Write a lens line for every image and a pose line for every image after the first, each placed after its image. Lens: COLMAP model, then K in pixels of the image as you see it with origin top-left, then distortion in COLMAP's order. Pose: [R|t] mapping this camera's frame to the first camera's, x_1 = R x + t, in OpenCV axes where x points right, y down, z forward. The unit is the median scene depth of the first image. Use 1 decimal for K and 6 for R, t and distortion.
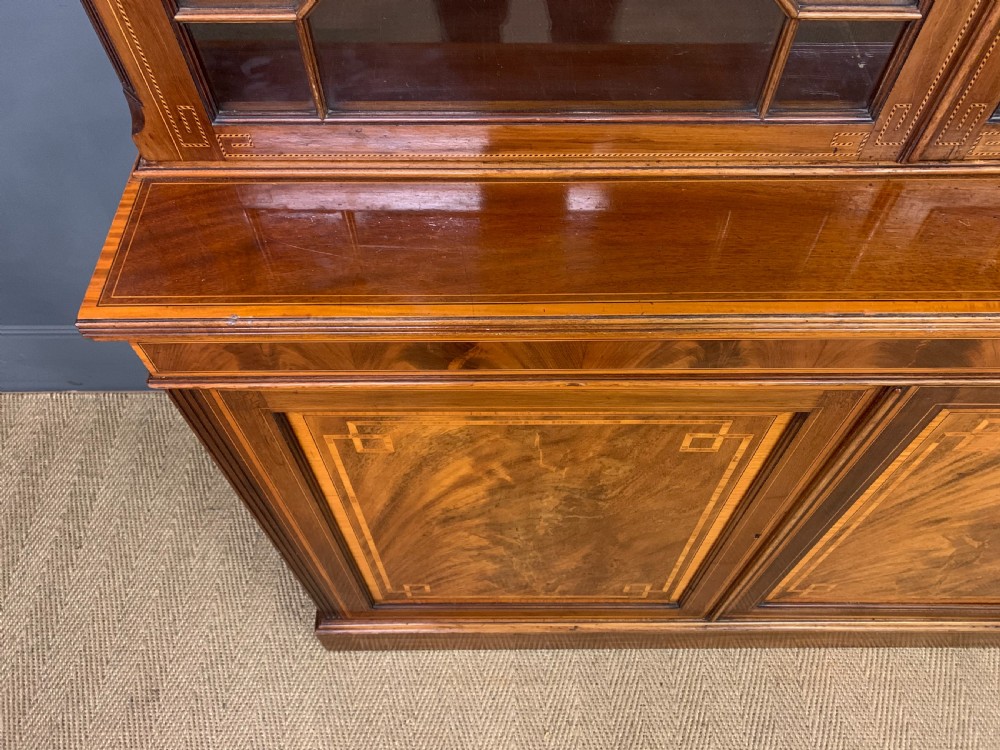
lens RADIAL K [[781.9, 0, 510.4], [0, 781.9, 369.8], [0, 0, 1]] dist [0.027145, -0.019160]
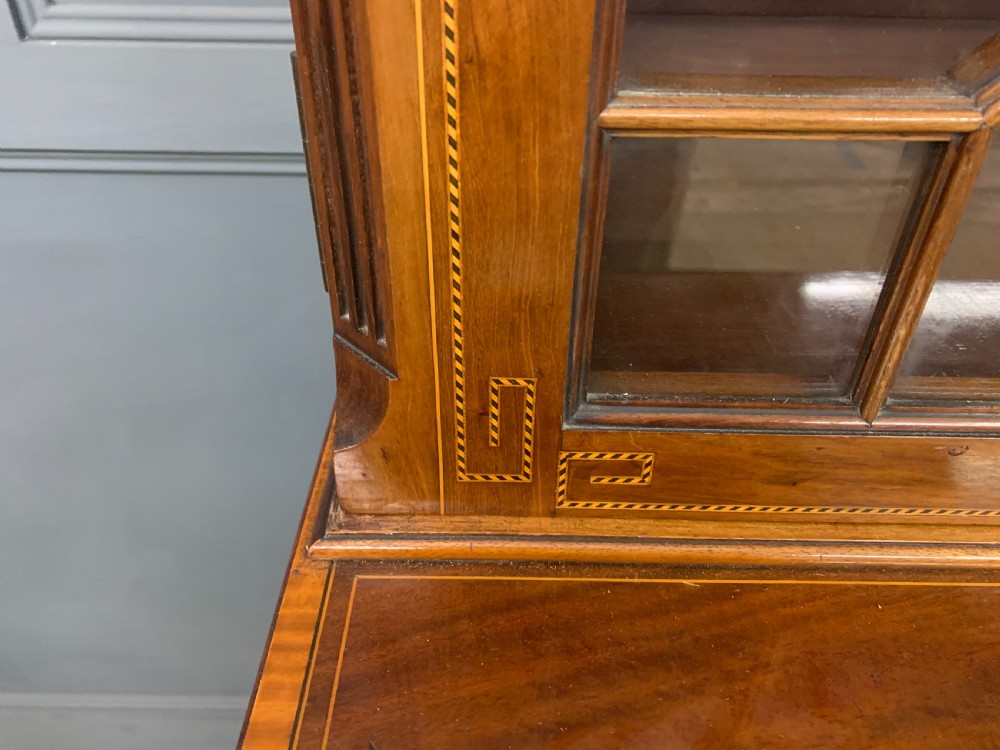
lens RADIAL K [[781.9, 0, 504.6], [0, 781.9, 368.9], [0, 0, 1]] dist [0.027145, -0.019160]
pose [[0.999795, 0.019237, 0.006299, -0.323911], [-0.015923, 0.939544, -0.342057, -0.168256], [-0.012498, 0.341886, 0.939658, 0.513461]]
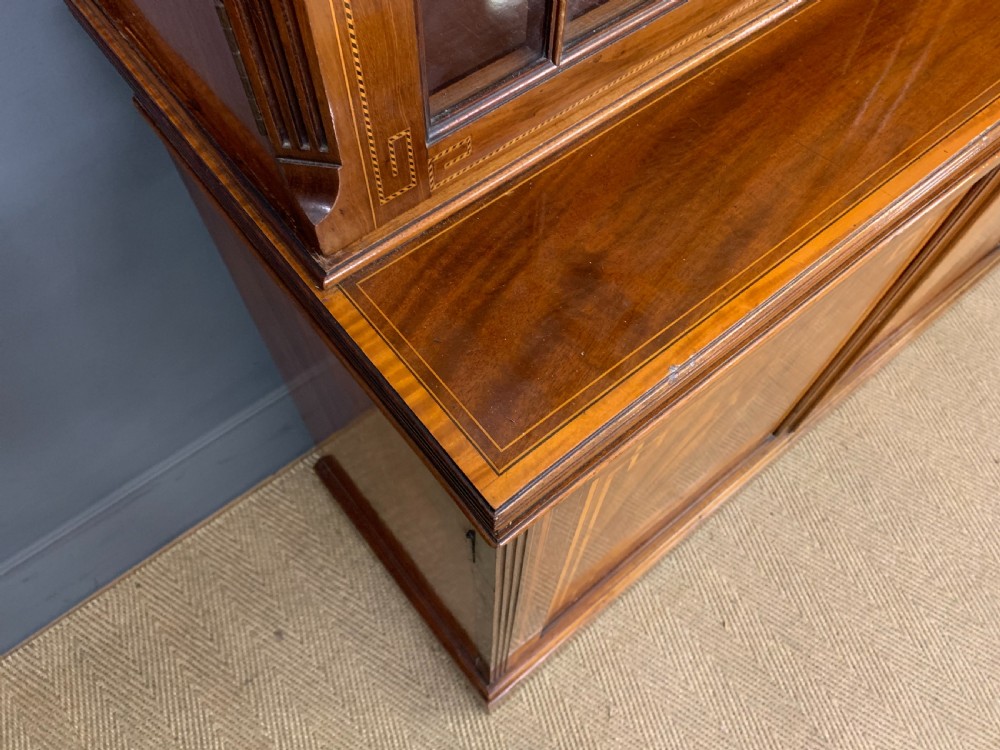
lens RADIAL K [[781.9, 0, 508.1], [0, 781.9, 365.9], [0, 0, 1]] dist [0.027145, -0.019160]
pose [[0.780337, -0.539252, 0.316673, -0.492540], [0.508914, 0.841882, 0.179560, -0.192330], [-0.363429, 0.021042, 0.931384, 0.311064]]
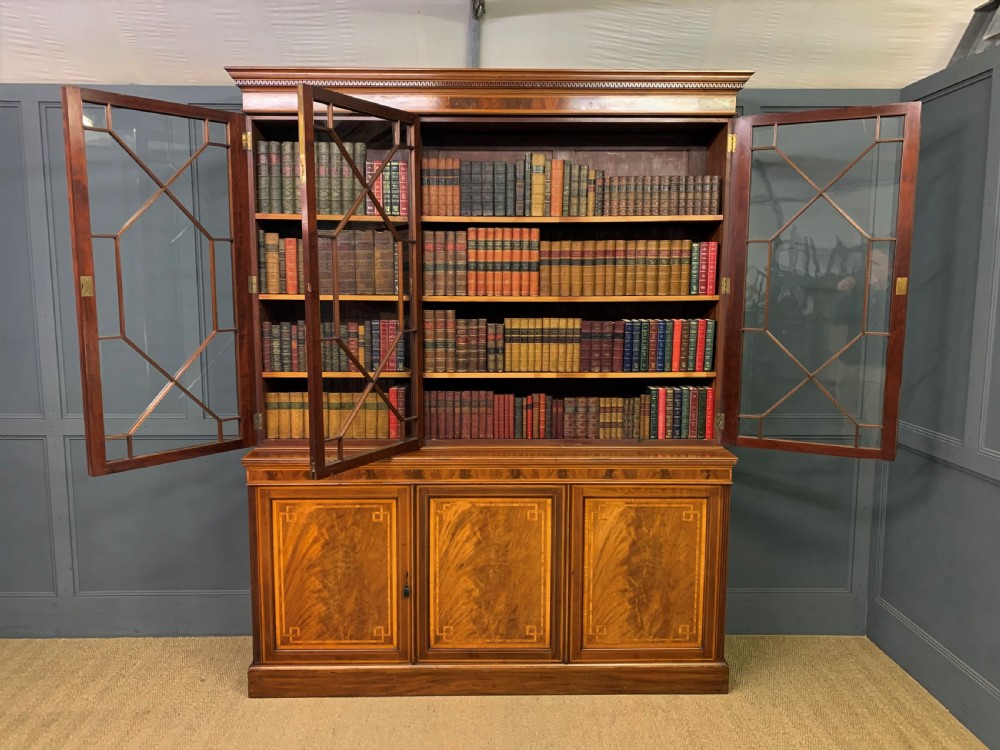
lens RADIAL K [[781.9, 0, 501.6], [0, 781.9, 373.4], [0, 0, 1]] dist [0.027145, -0.019160]
pose [[0.999660, 0.002351, 0.025951, 0.755636], [0.018271, 0.646812, -0.762431, 2.597899], [-0.018578, 0.762646, 0.646549, -2.054708]]
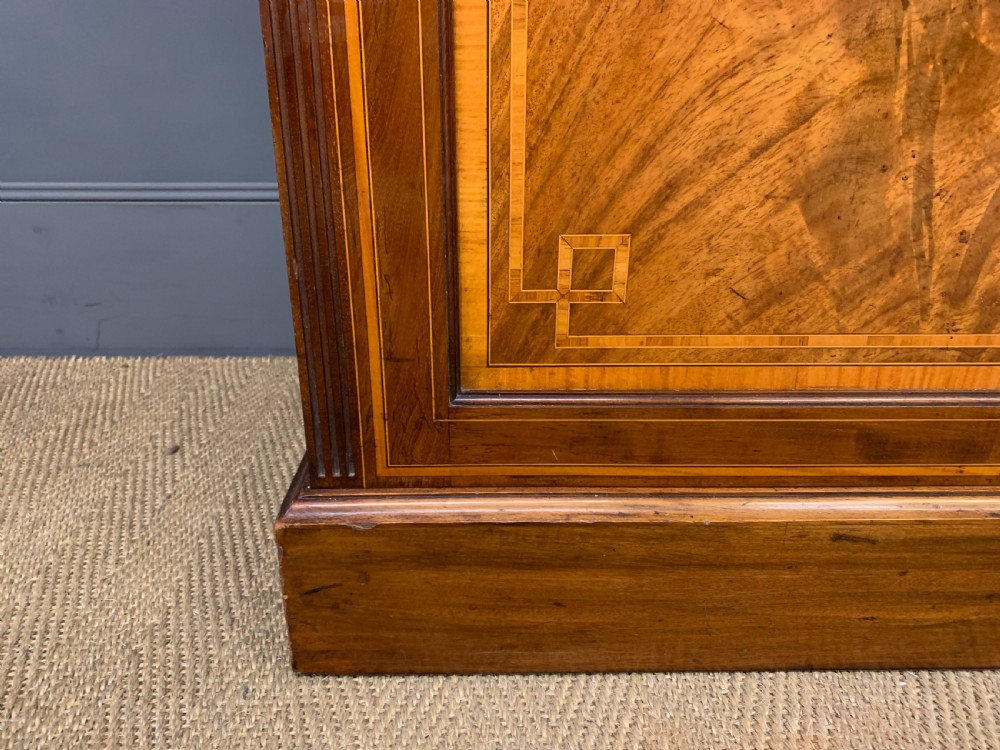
lens RADIAL K [[781.9, 0, 519.6], [0, 781.9, 382.4], [0, 0, 1]] dist [0.027145, -0.019160]
pose [[0.999365, -0.003163, 0.035496, -0.247909], [0.022460, 0.829228, -0.558458, 0.781357], [-0.027668, 0.558901, 0.828773, 1.094194]]
